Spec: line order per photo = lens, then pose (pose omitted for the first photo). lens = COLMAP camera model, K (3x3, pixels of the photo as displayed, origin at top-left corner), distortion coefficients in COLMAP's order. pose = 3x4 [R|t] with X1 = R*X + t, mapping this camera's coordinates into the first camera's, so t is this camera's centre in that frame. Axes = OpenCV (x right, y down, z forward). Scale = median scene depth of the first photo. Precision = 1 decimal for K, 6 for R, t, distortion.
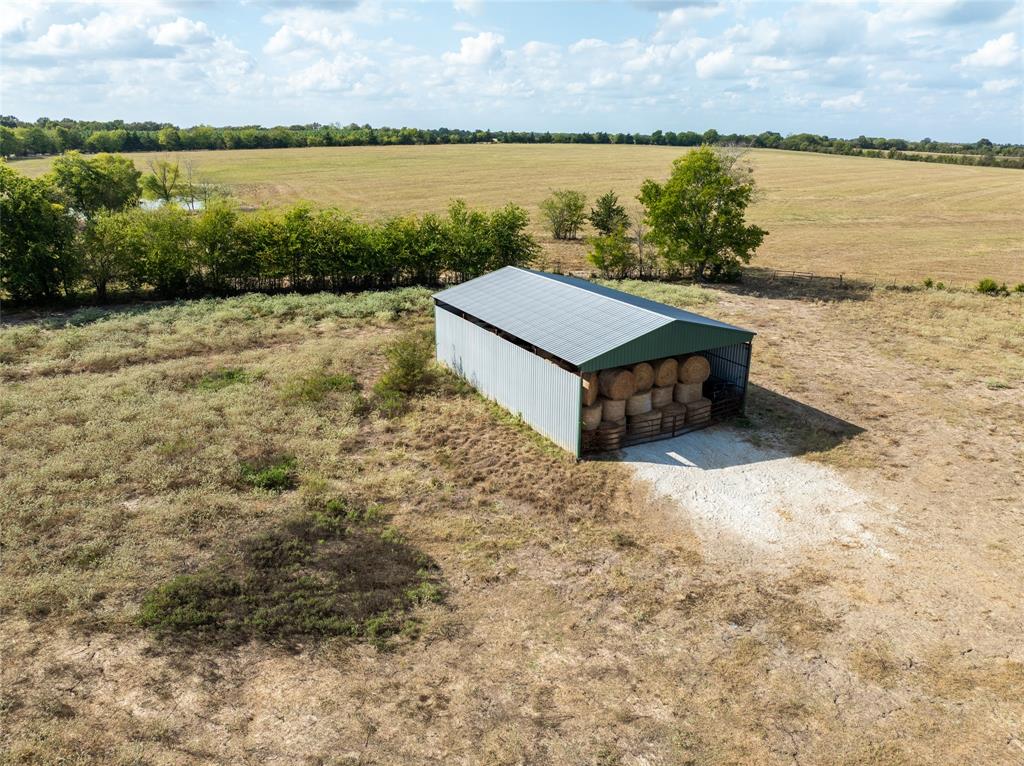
lens RADIAL K [[712.4, 0, 512.0], [0, 712.4, 383.0], [0, 0, 1]] dist [-0.034321, 0.000055]
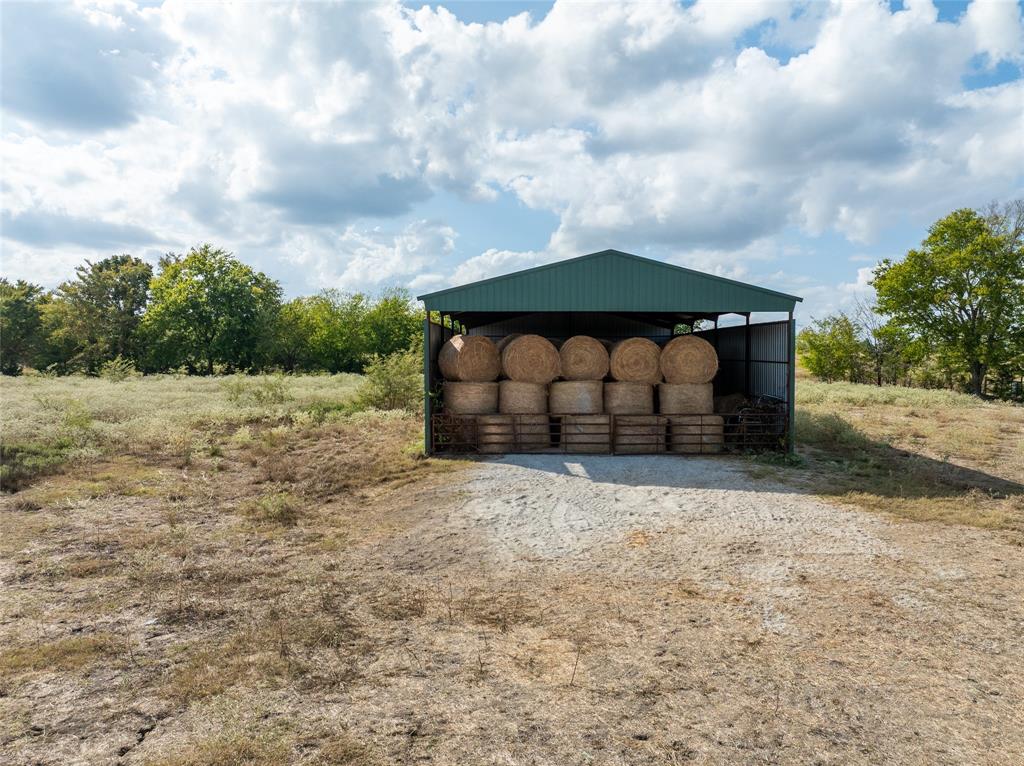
lens RADIAL K [[712.4, 0, 512.0], [0, 712.4, 383.0], [0, 0, 1]] dist [-0.034321, 0.000055]
pose [[0.871222, 0.019383, -0.490507, 0.452316], [-0.161743, 0.954758, -0.249553, 0.184178], [0.463478, 0.296752, 0.834941, 0.475917]]
